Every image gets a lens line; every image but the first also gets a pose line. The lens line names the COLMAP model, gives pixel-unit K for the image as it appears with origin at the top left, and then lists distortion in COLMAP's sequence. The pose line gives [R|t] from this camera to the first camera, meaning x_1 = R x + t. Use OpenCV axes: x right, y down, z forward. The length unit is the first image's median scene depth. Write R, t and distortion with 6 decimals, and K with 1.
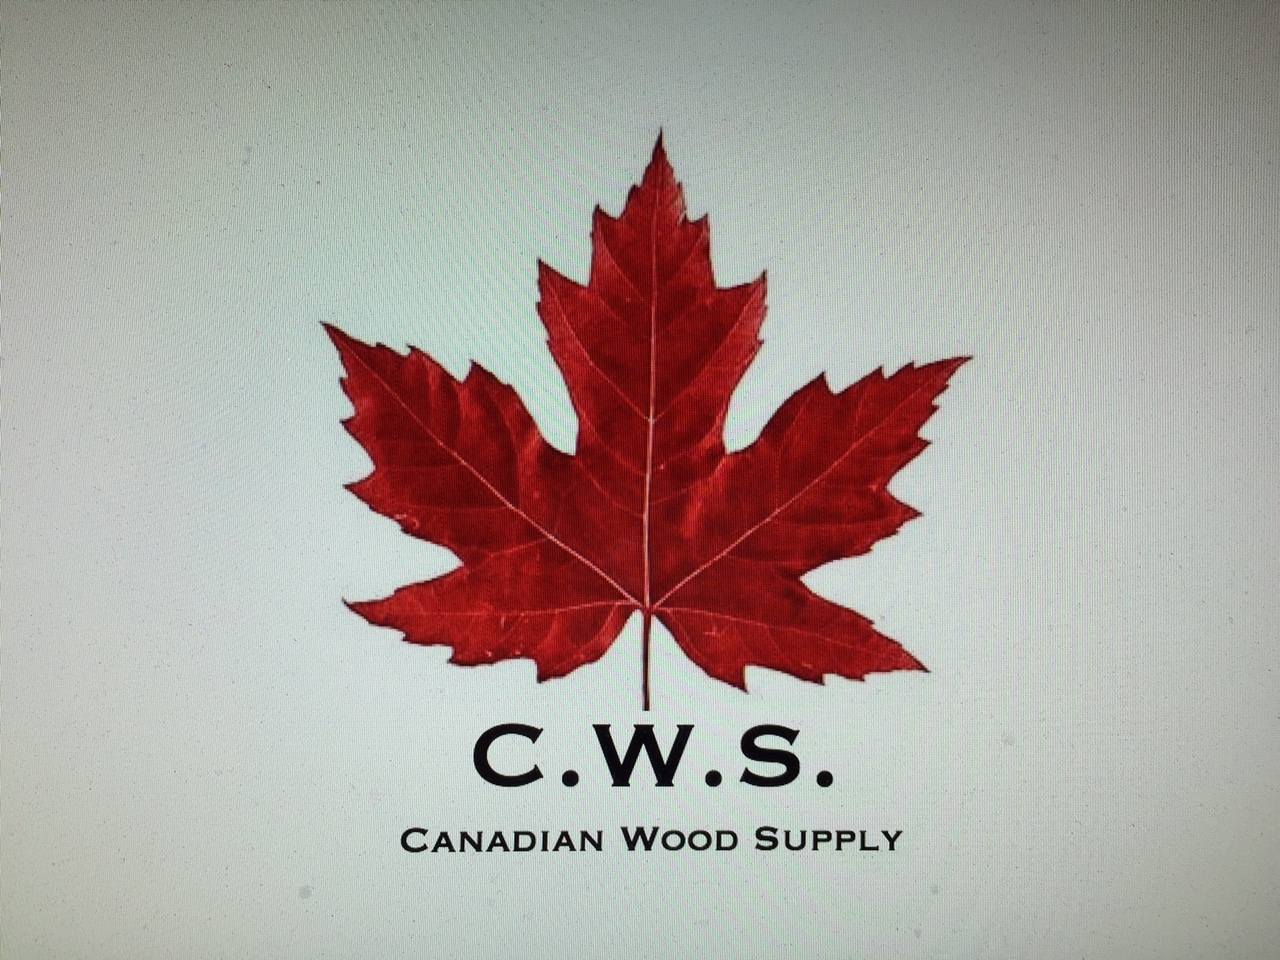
lens RADIAL K [[1077.6, 0, 646.1], [0, 1077.6, 484.0], [0, 0, 1]] dist [0.009005, 0.000248]
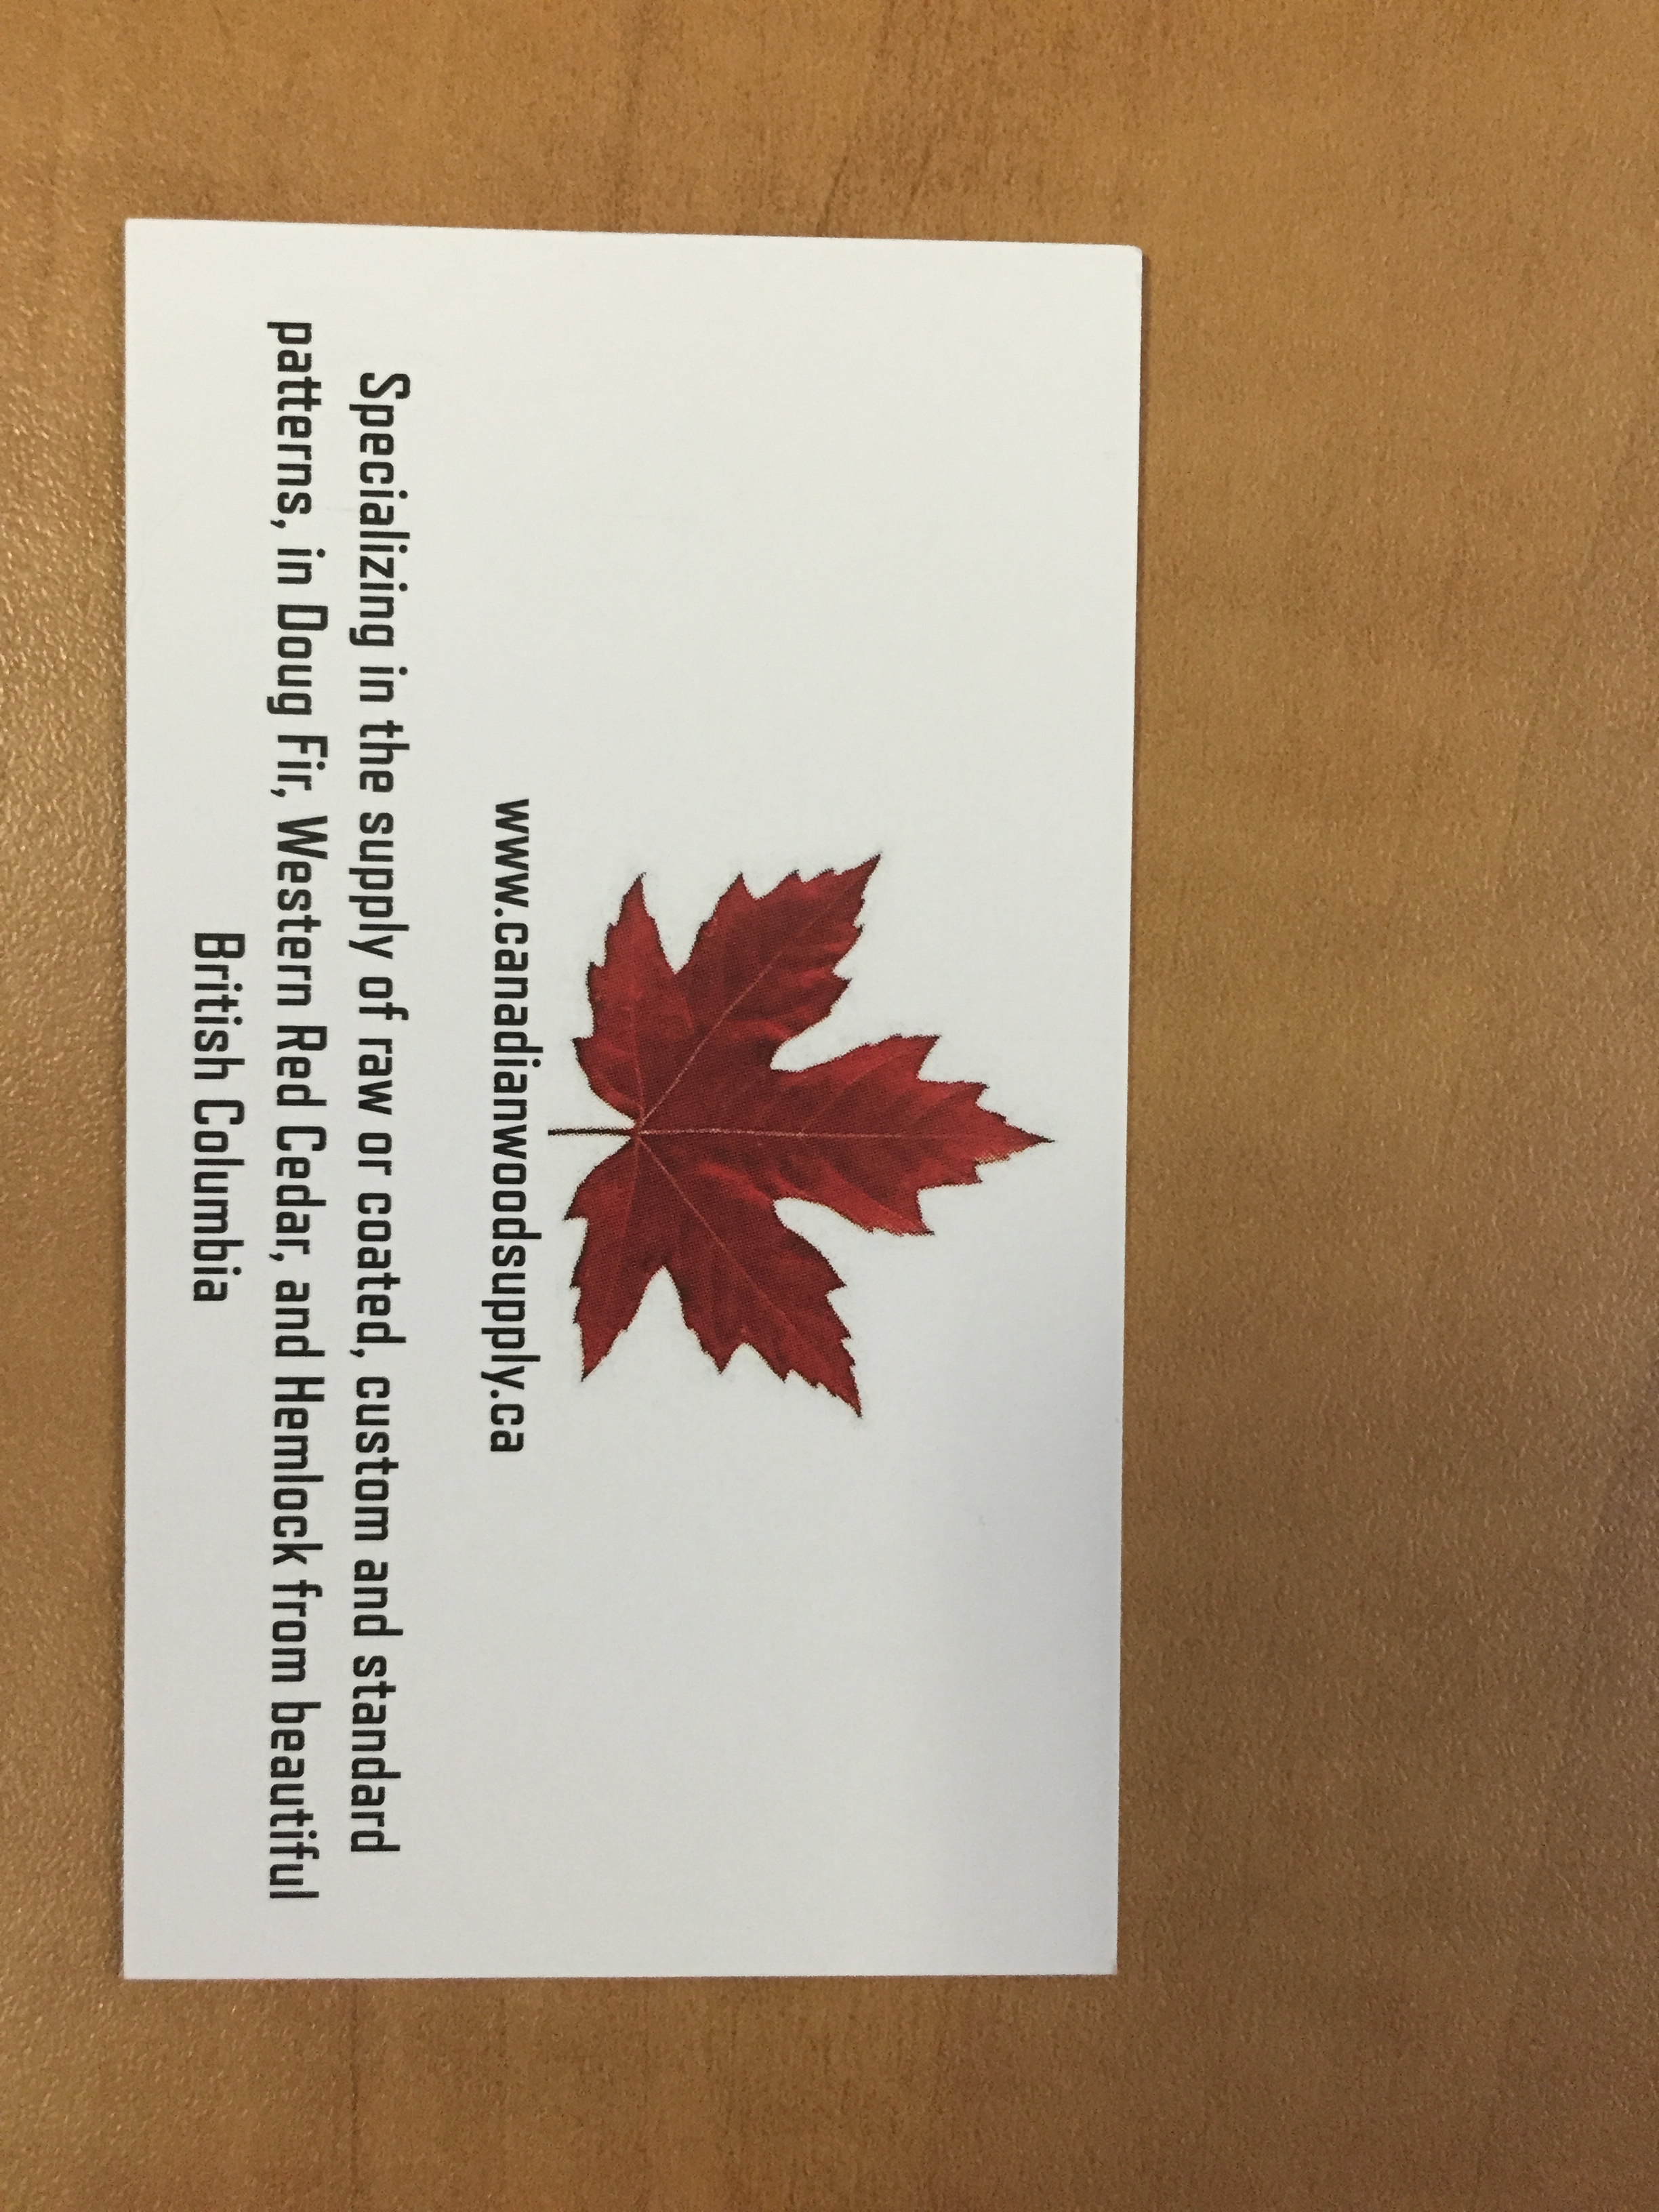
lens RADIAL K [[1862.2, 0, 840.4], [0, 1862.2, 1093.3], [0, 0, 1]] dist [0.009005, 0.000248]
pose [[0.007043, 0.999830, -0.017065, -0.005434], [-0.999789, 0.006711, -0.019415, -0.062912], [-0.019297, 0.017198, 0.999666, -0.986542]]
